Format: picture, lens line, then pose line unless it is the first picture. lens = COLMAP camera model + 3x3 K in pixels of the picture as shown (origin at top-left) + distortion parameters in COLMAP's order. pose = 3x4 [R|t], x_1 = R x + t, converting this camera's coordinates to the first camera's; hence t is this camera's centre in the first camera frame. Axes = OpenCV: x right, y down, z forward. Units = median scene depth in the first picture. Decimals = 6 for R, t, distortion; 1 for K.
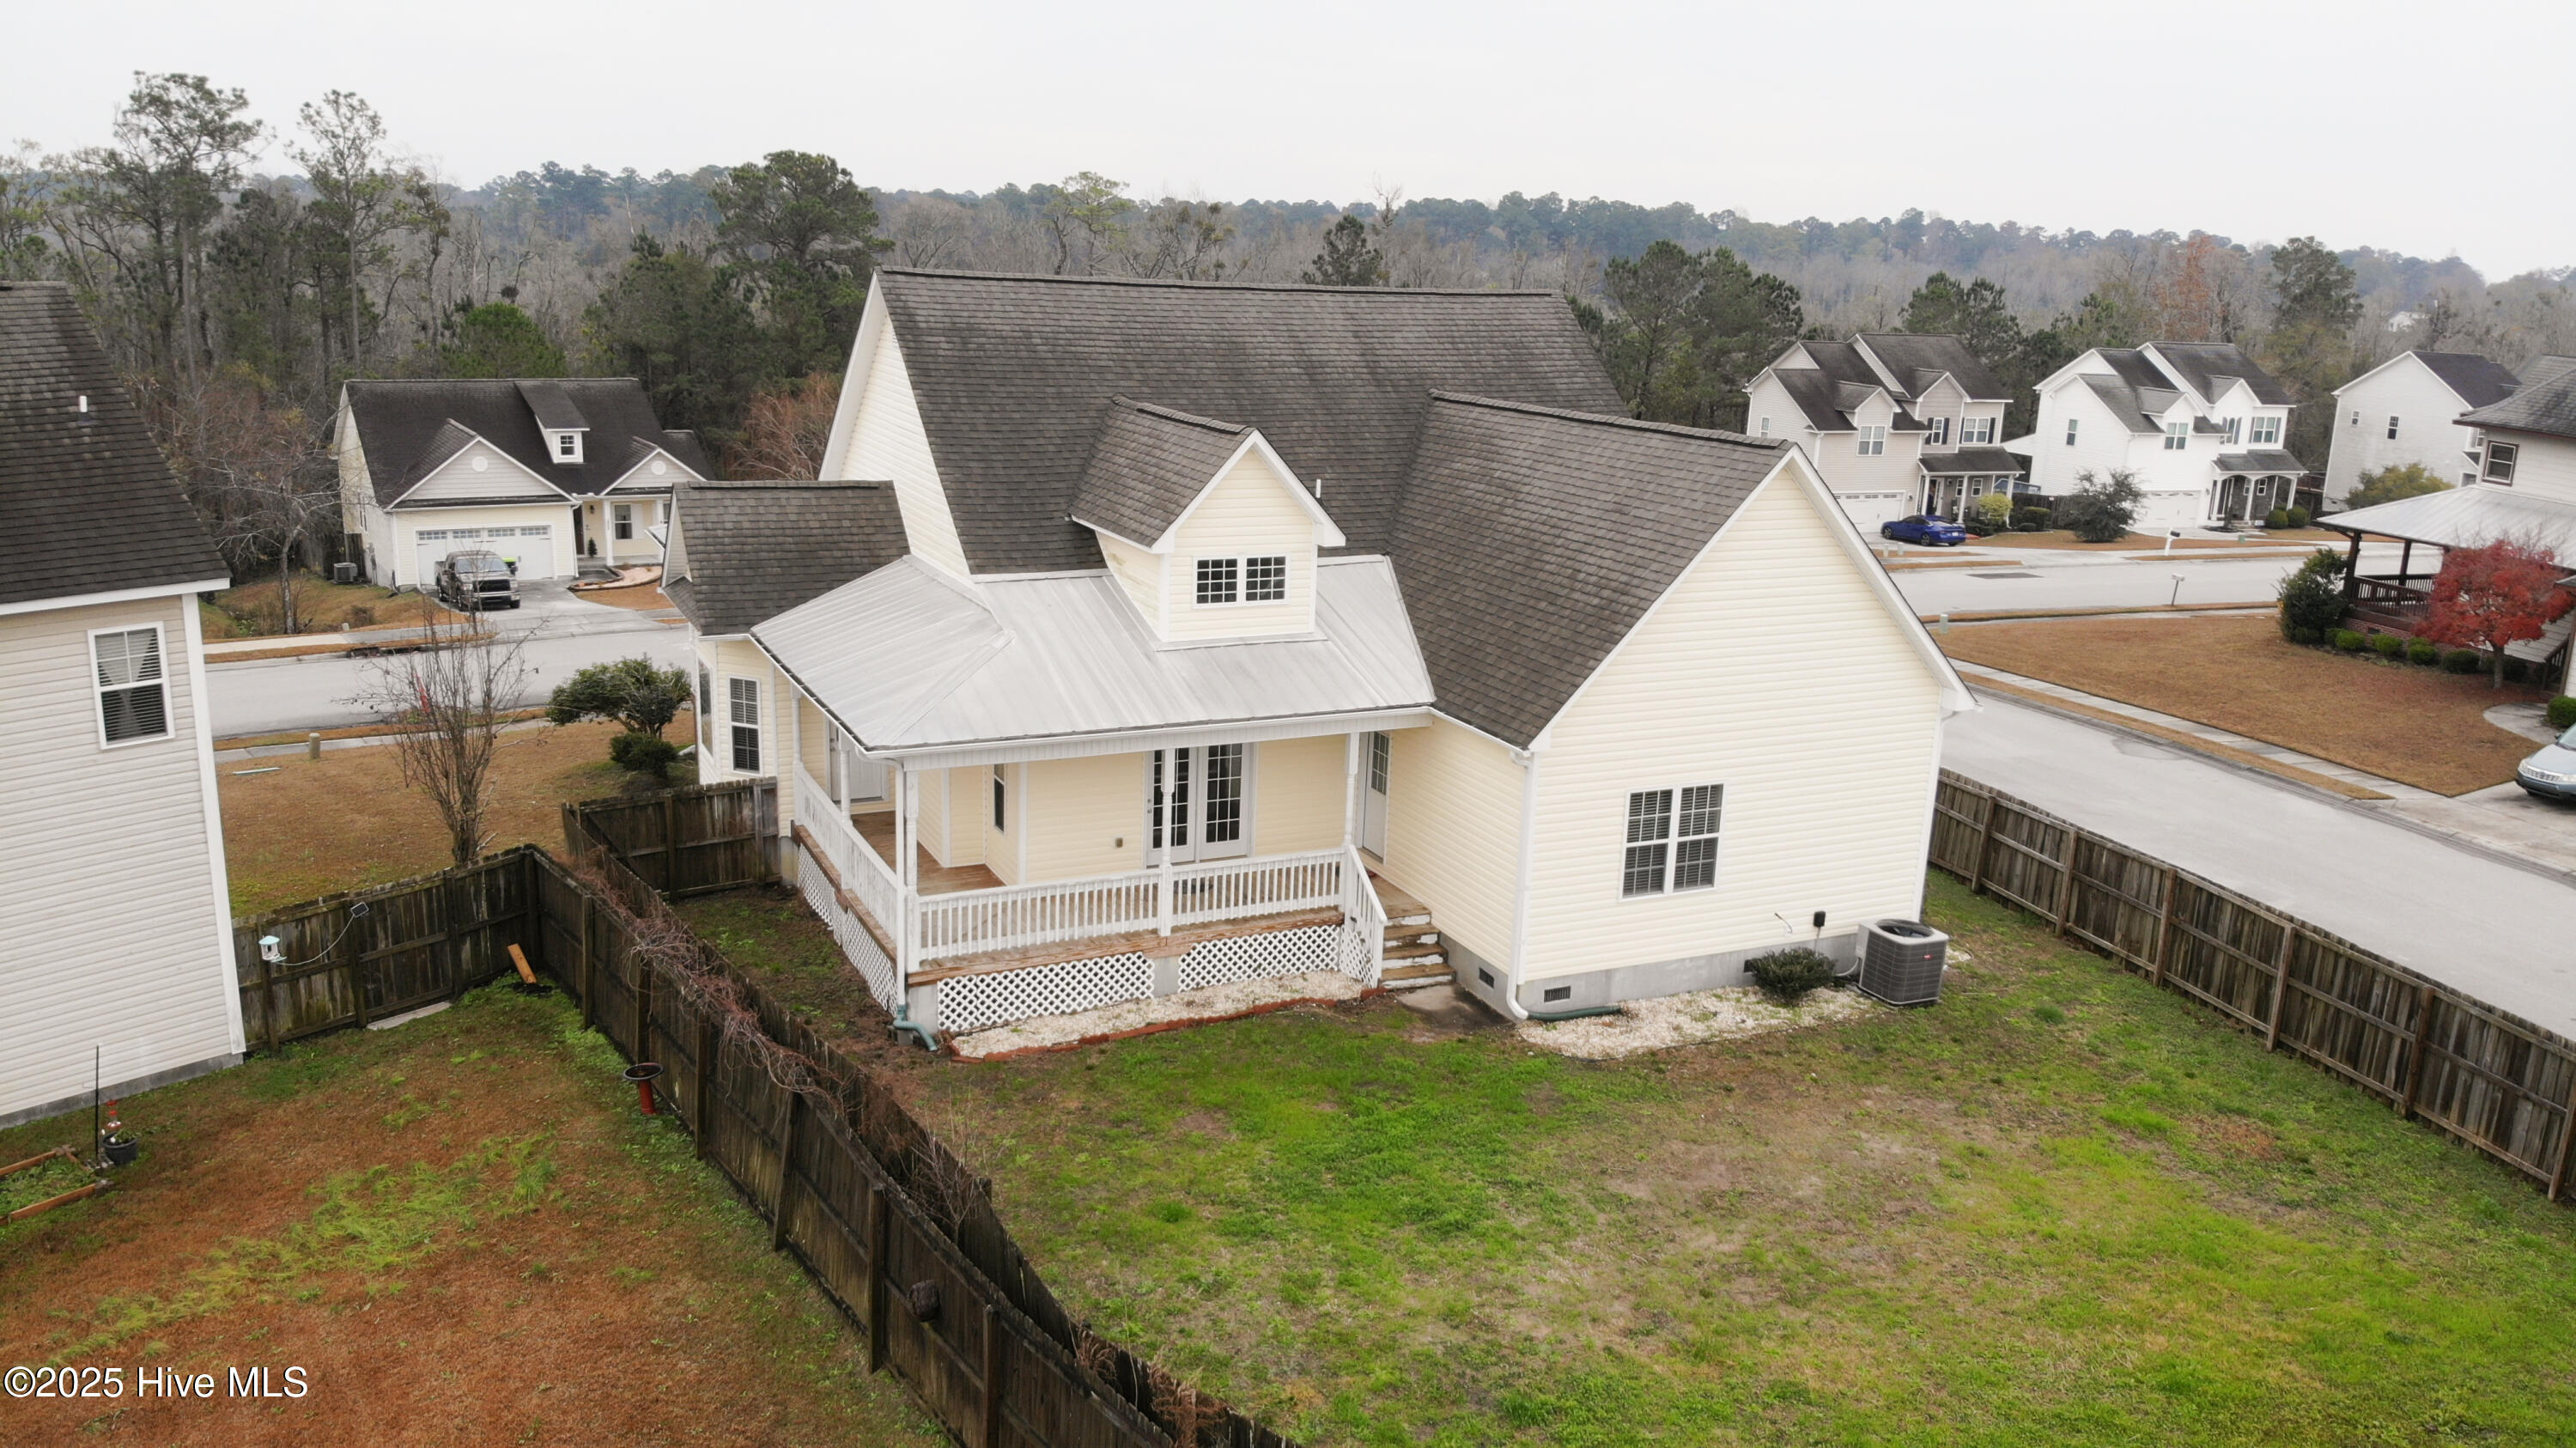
lens RADIAL K [[1882.5, 0, 1308.8], [0, 1882.5, 739.9], [0, 0, 1]] dist [0.109985, -0.246310]
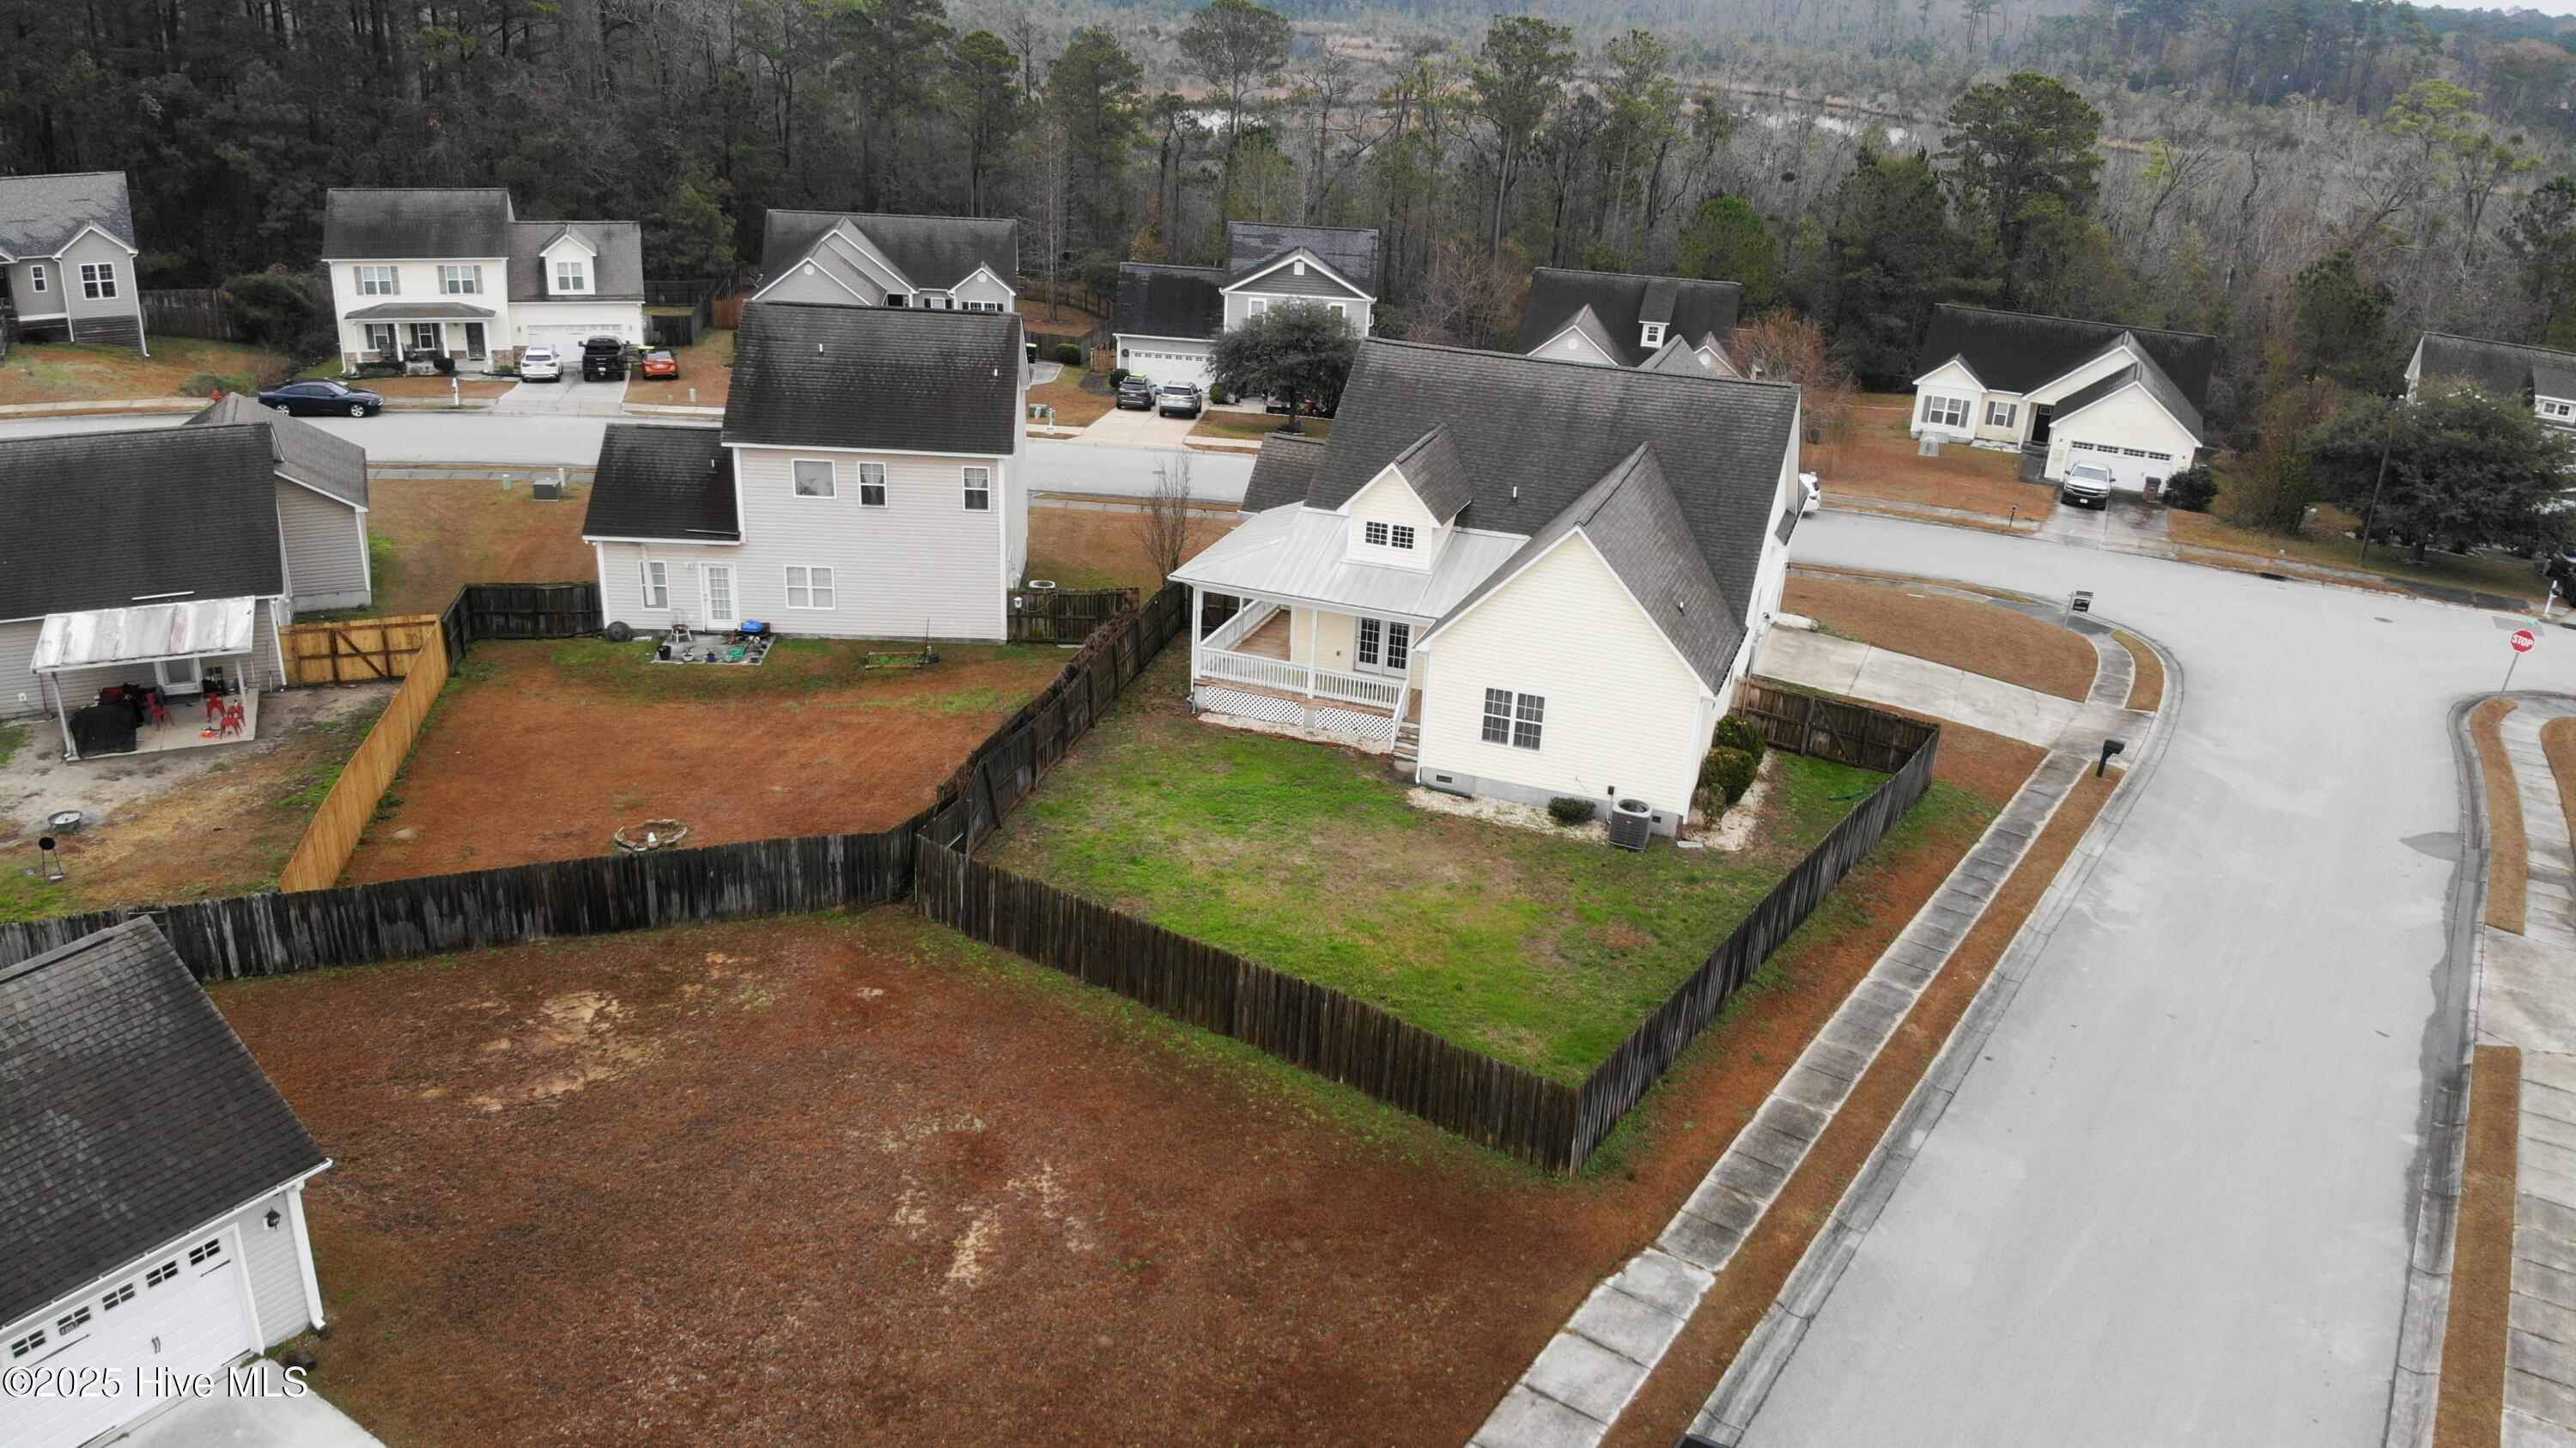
lens RADIAL K [[1869.5, 0, 1305.4], [0, 1869.5, 784.2], [0, 0, 1]] dist [0.135635, -0.278670]
pose [[0.699052, 0.289603, -0.653802, 1.252281], [-0.204863, 0.957102, 0.204909, -0.218574], [0.685097, -0.009303, 0.728393, -0.485320]]
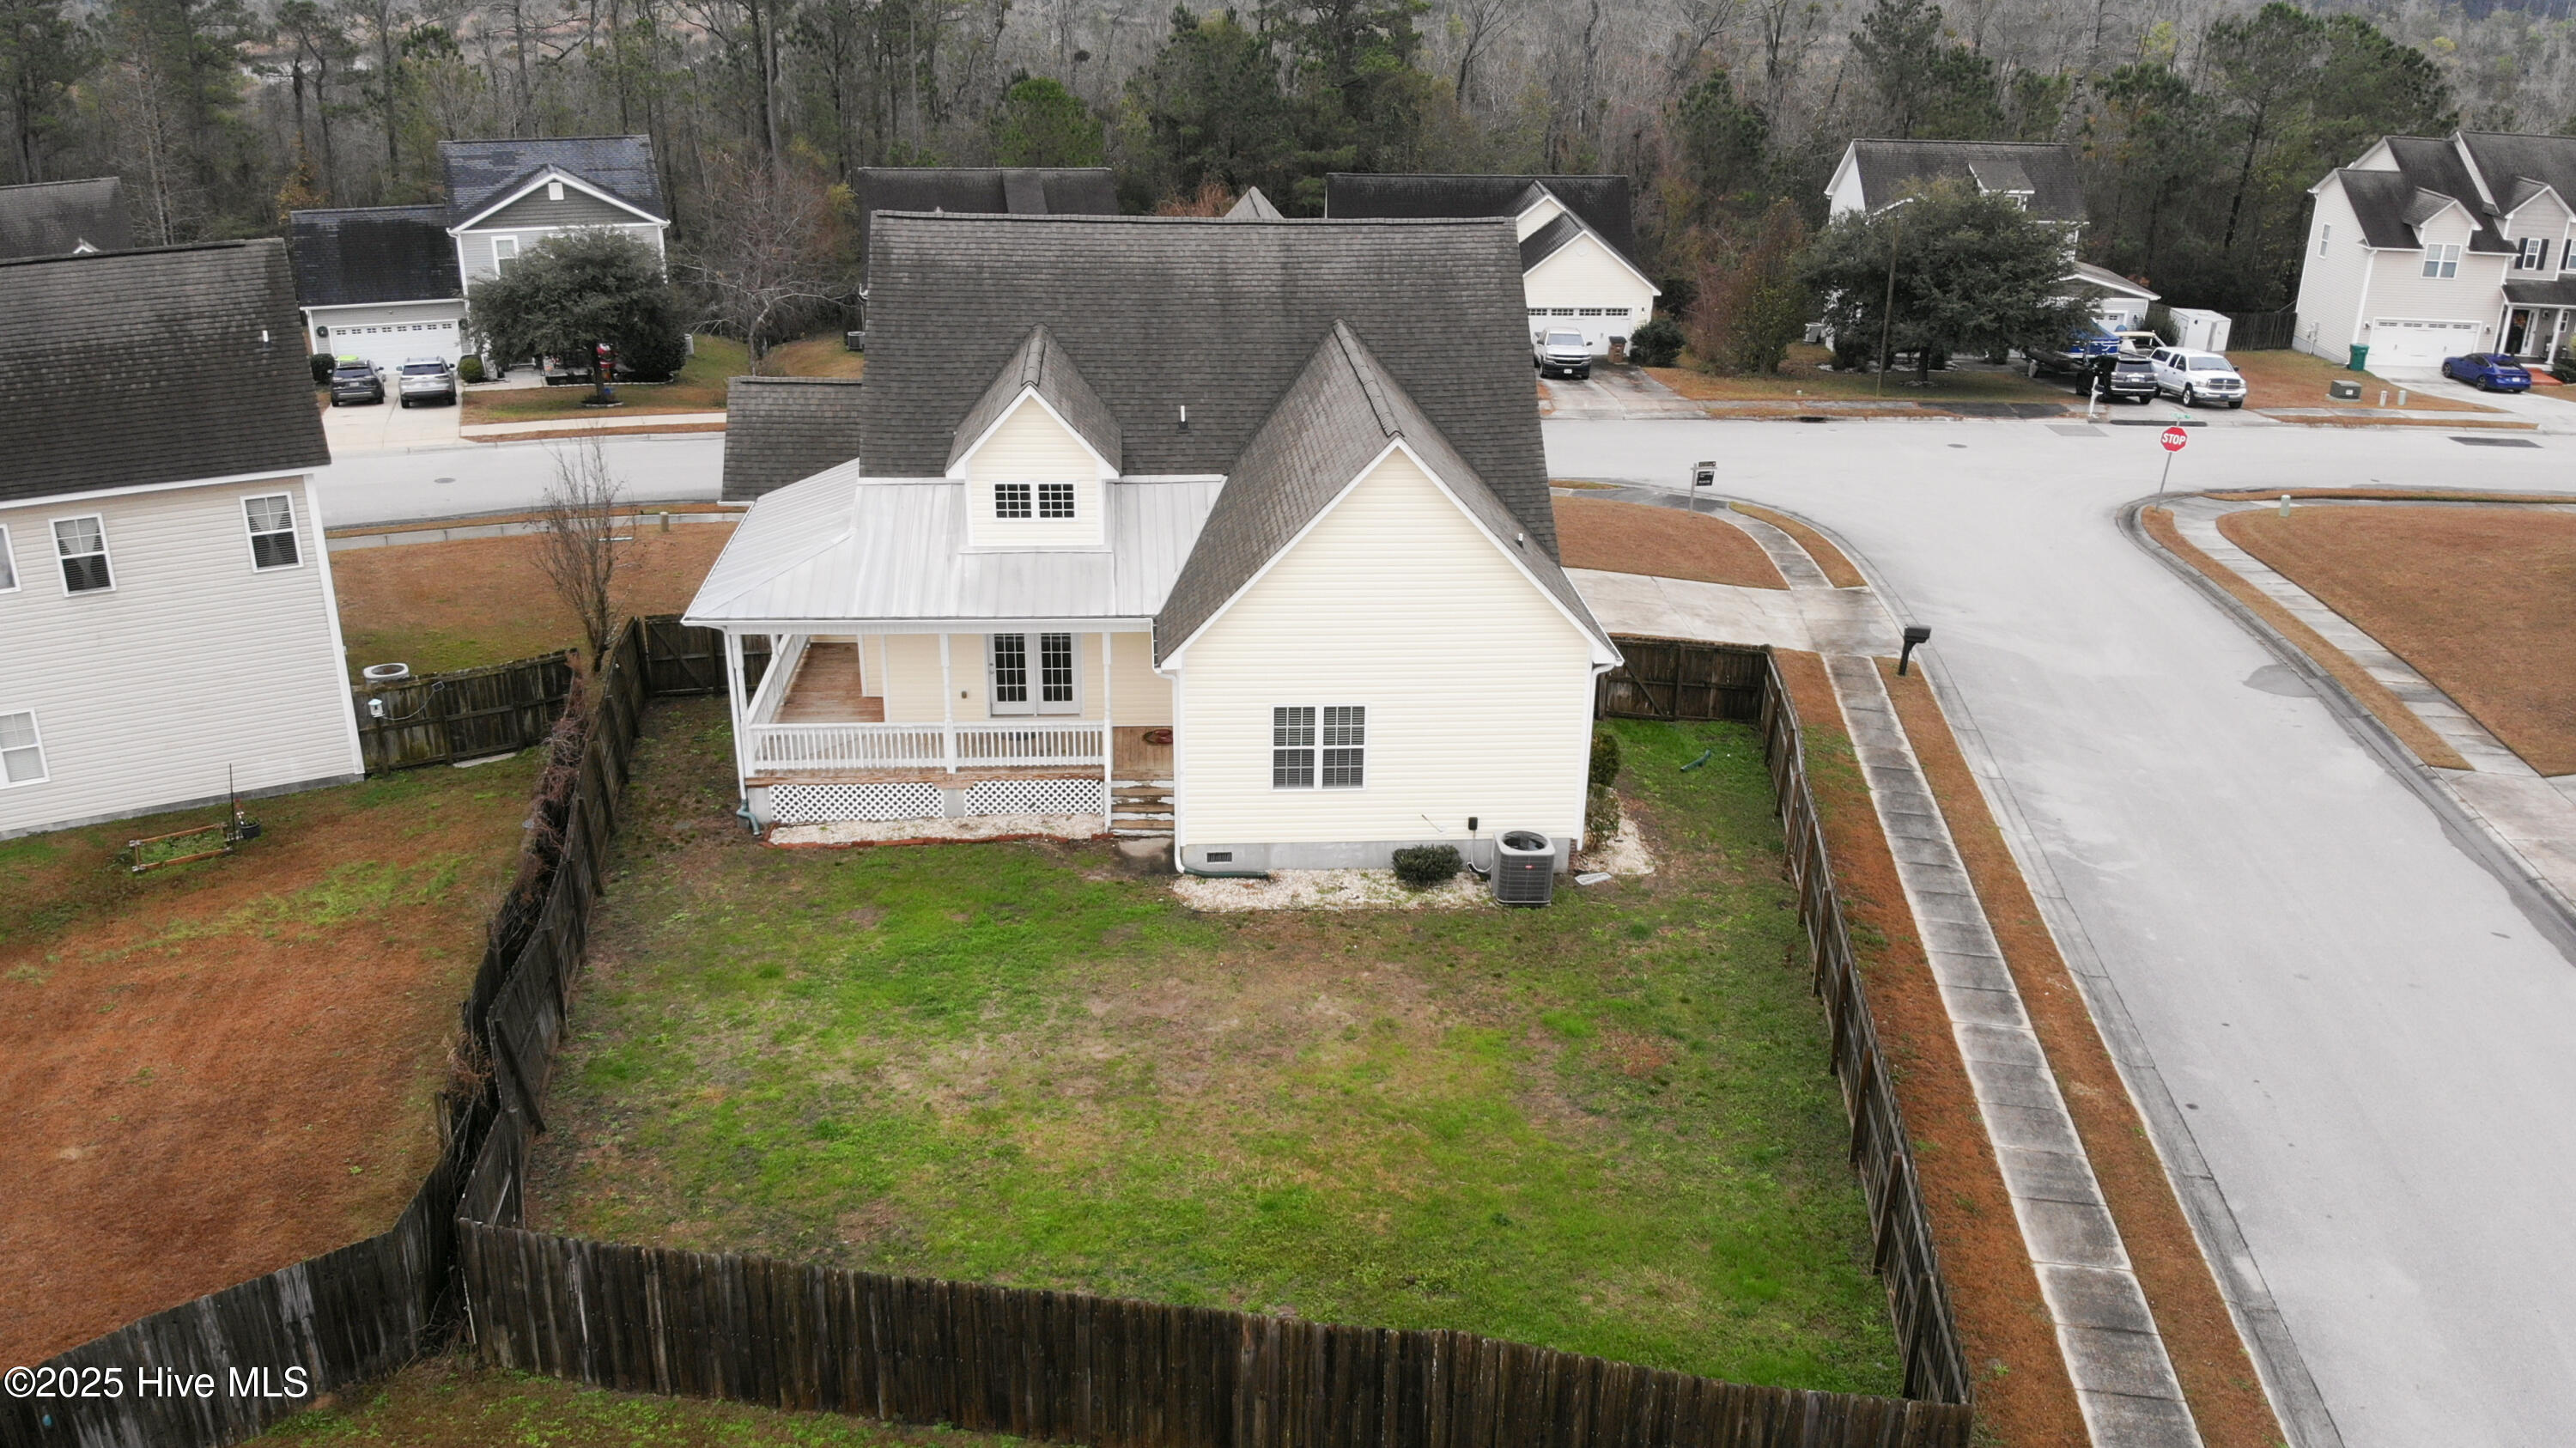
lens RADIAL K [[2006.5, 0, 1318.3], [0, 2006.5, 738.7], [0, 0, 1]] dist [0.130163, -0.301633]
pose [[0.931493, 0.120455, -0.343236, 0.622305], [-0.075738, 0.987126, 0.140878, -0.132035], [0.355786, -0.105231, 0.928624, -0.202141]]
